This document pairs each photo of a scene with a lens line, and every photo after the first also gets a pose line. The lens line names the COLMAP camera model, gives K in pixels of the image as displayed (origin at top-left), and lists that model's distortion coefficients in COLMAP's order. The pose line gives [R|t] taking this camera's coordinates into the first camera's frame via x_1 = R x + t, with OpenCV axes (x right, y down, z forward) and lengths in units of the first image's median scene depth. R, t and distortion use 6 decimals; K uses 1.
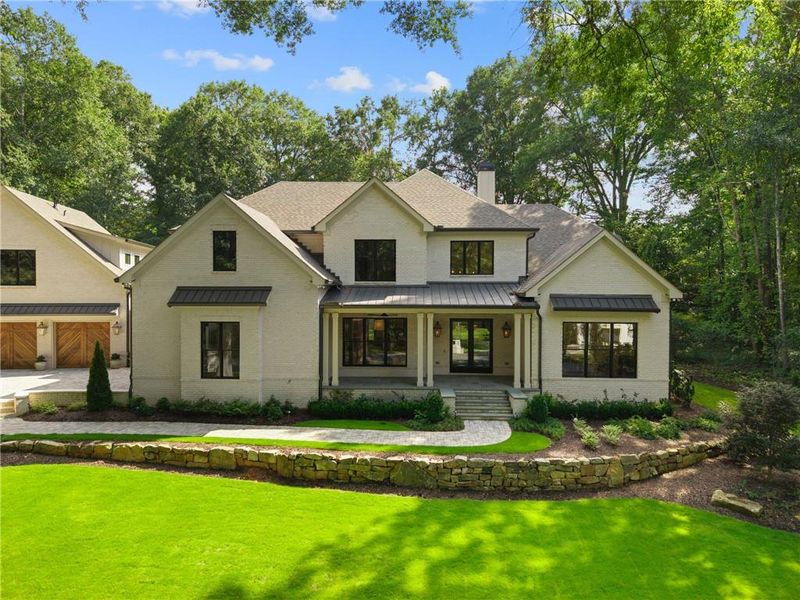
lens RADIAL K [[517.0, 0, 397.2], [0, 517.0, 300.1], [0, 0, 1]] dist [0.006354, -0.009401]
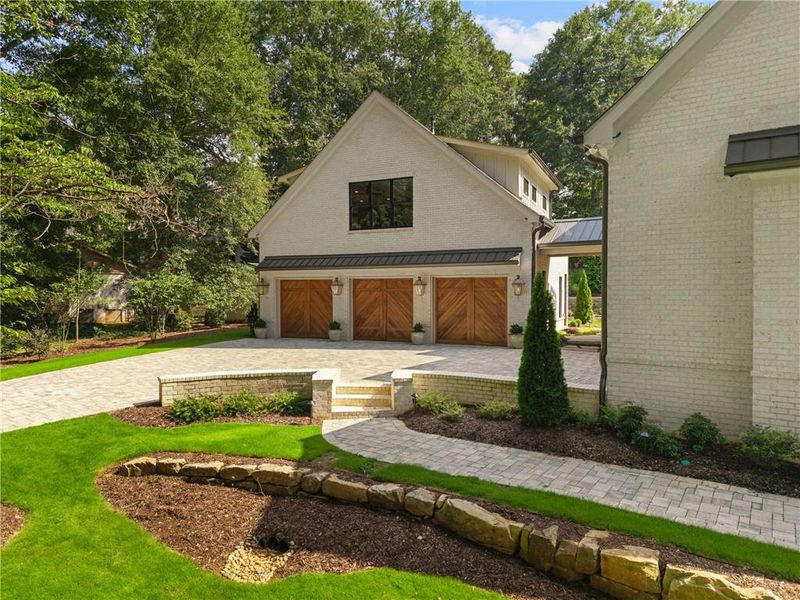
lens RADIAL K [[517.0, 0, 396.4], [0, 517.0, 298.5], [0, 0, 1]] dist [0.006354, -0.009401]
pose [[0.819134, 0.003057, -0.573595, -0.403807], [-0.007357, 0.999960, -0.005177, 0.100434], [0.573556, 0.008460, 0.819123, 0.530224]]
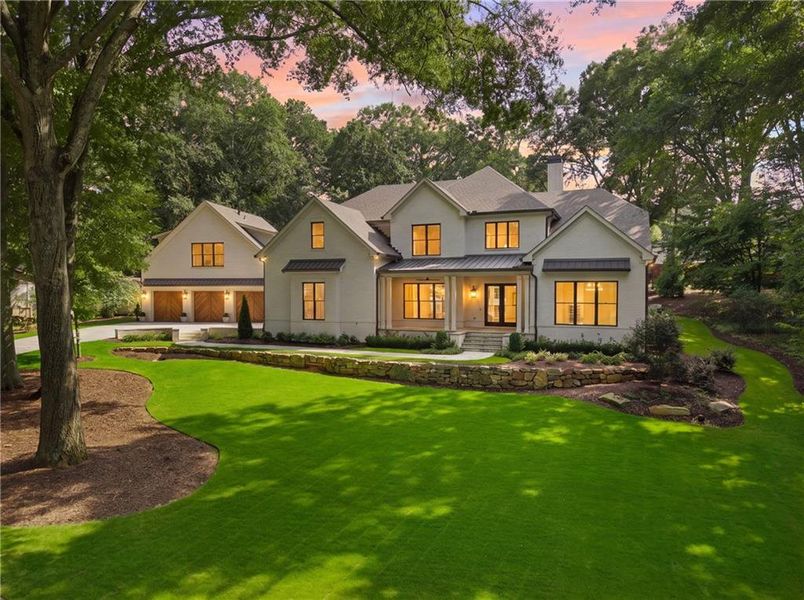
lens RADIAL K [[519.6, 0, 407.5], [0, 519.6, 303.6], [0, 0, 1]] dist [0.006354, -0.009401]
pose [[0.942111, 0.005887, -0.335250, 0.406332], [-0.004654, 0.999979, 0.004480, 0.092736], [0.335270, -0.002660, 0.942118, -0.315651]]
